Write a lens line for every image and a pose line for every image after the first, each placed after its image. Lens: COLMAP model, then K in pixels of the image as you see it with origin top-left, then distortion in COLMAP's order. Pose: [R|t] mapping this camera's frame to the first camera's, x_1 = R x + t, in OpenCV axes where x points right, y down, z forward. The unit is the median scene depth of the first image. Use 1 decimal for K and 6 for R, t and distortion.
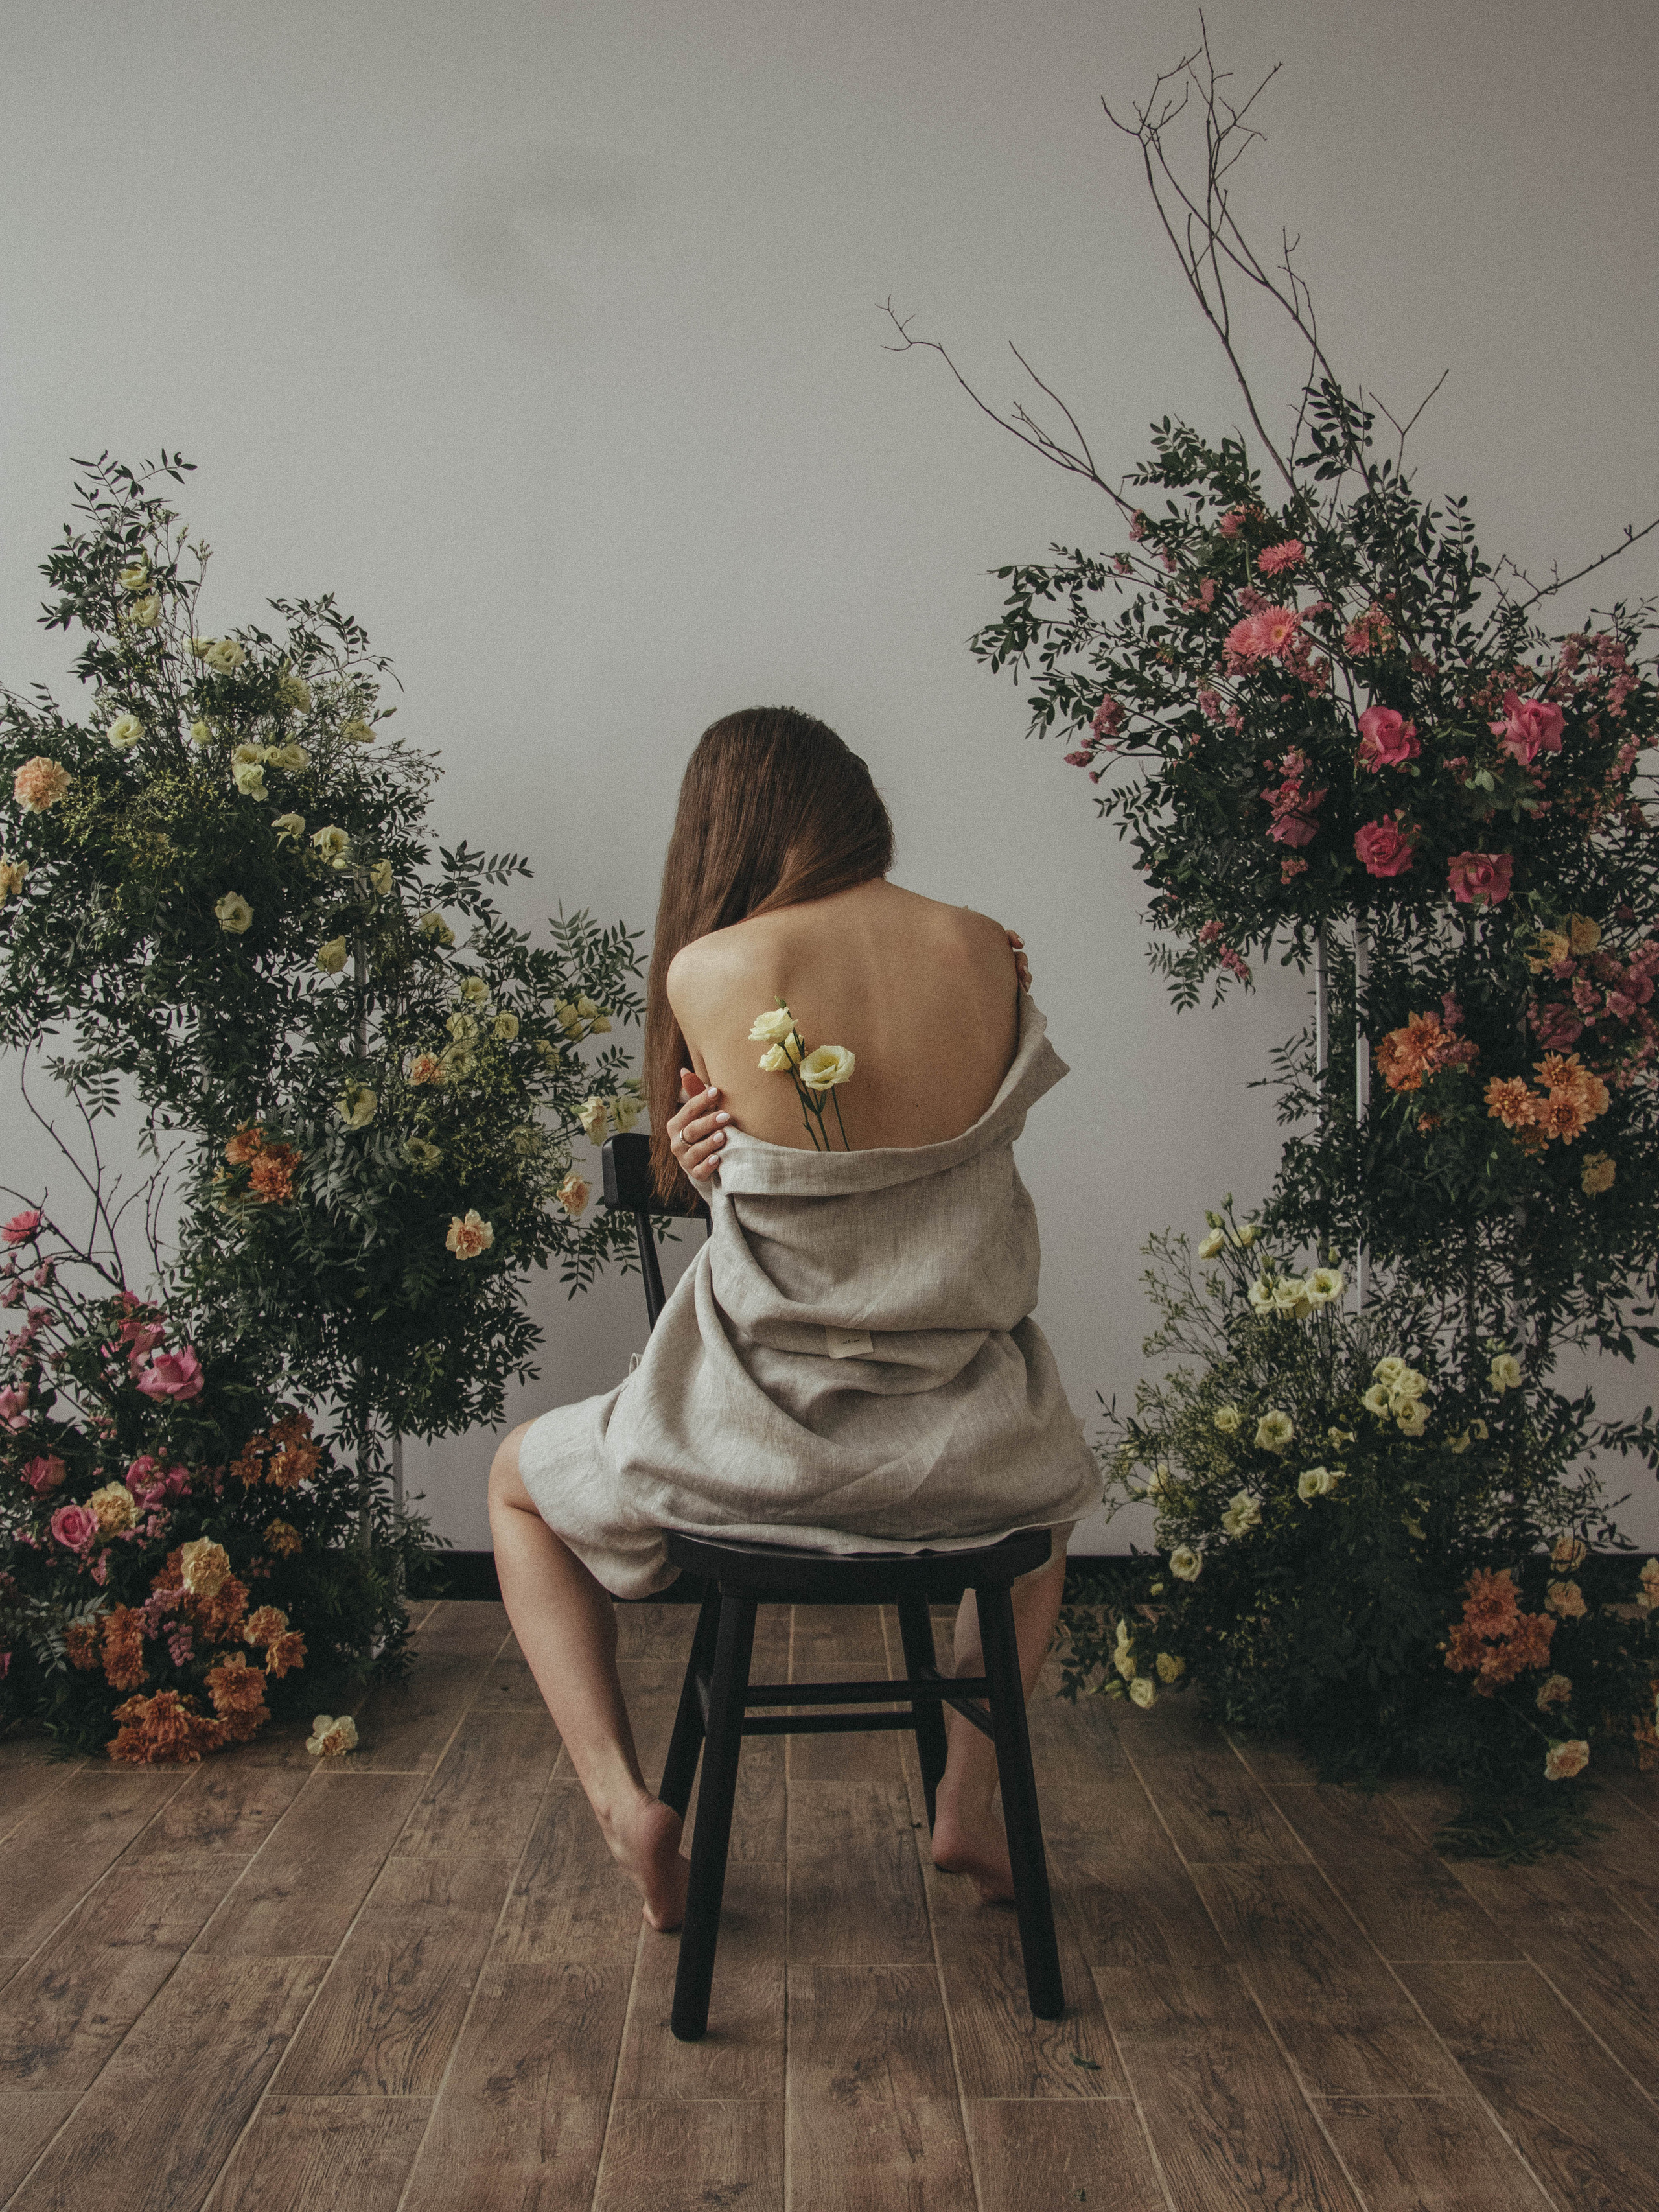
lens RADIAL K [[2061.7, 0, 823.7], [0, 2061.7, 1097.3], [0, 0, 1]] dist [-0.076765, 0.000000]
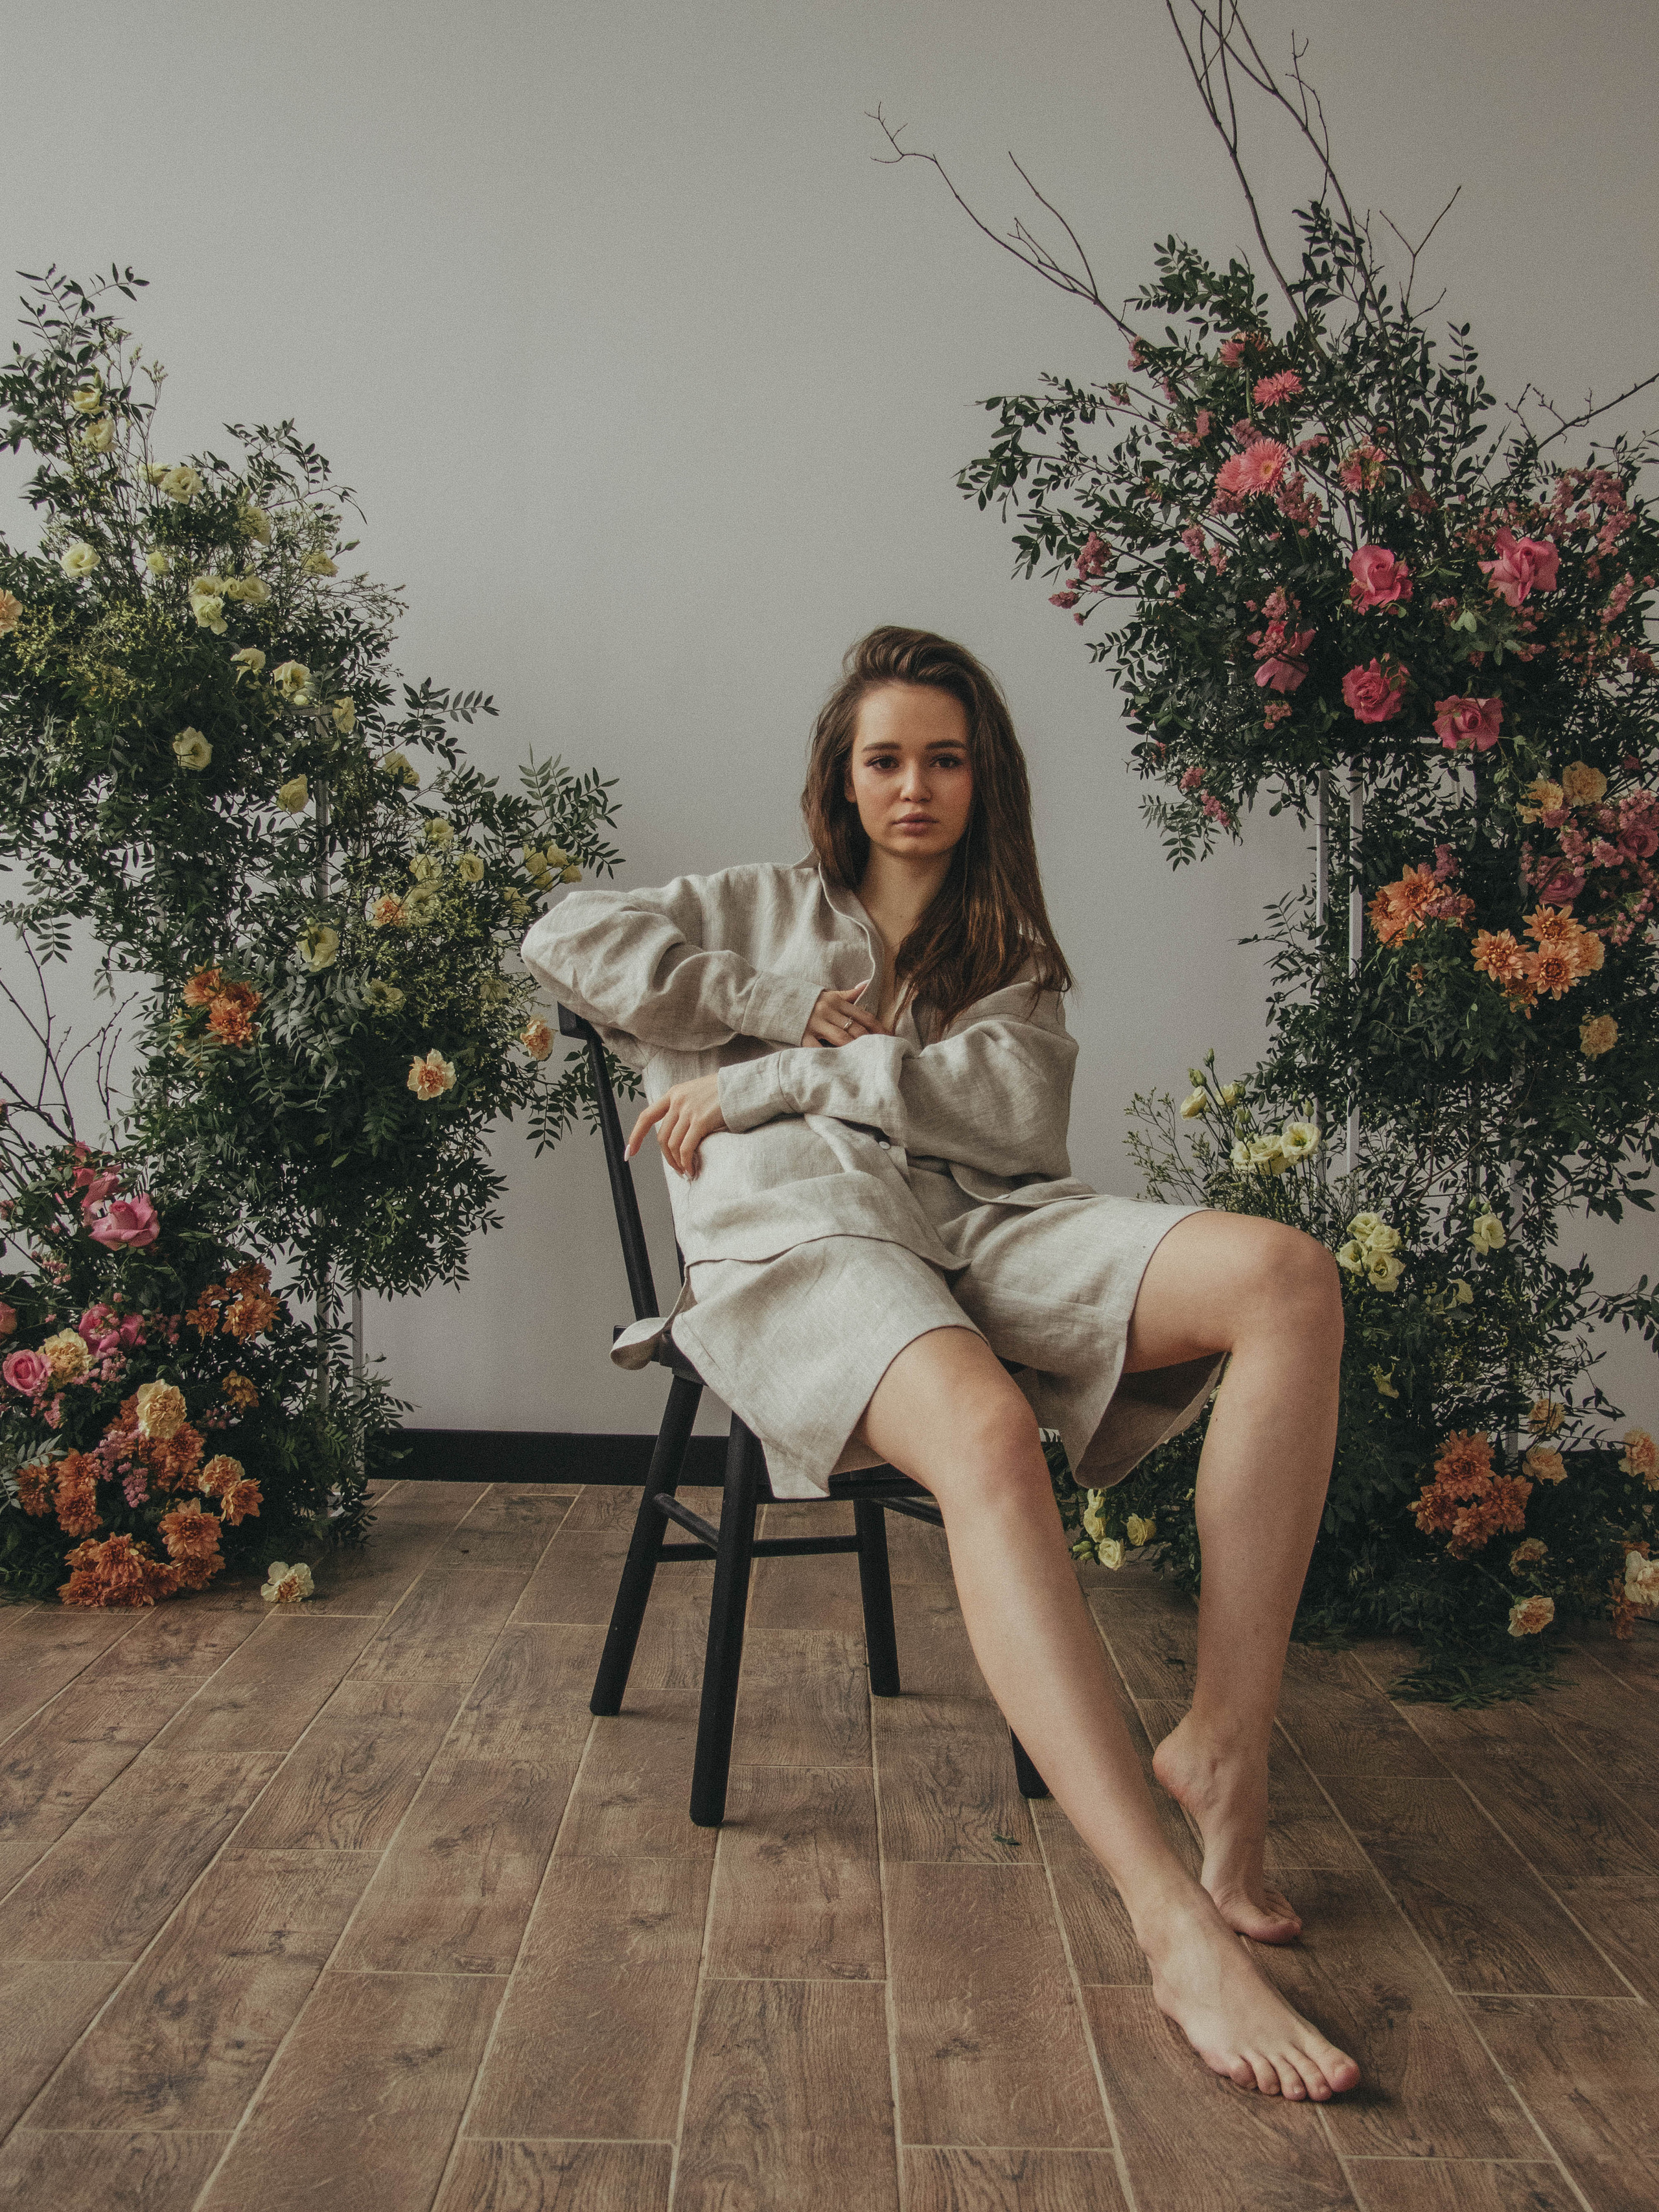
lens RADIAL K [[2399.3, 0, 825.0], [0, 2399.3, 1090.2], [0, 0, 1]] dist [-0.012472, 0.000000]
pose [[0.999856, 0.010747, -0.013141, 0.030303], [-0.010299, 0.999381, 0.033645, 0.030234], [0.013494, -0.033505, 0.999347, -0.142160]]
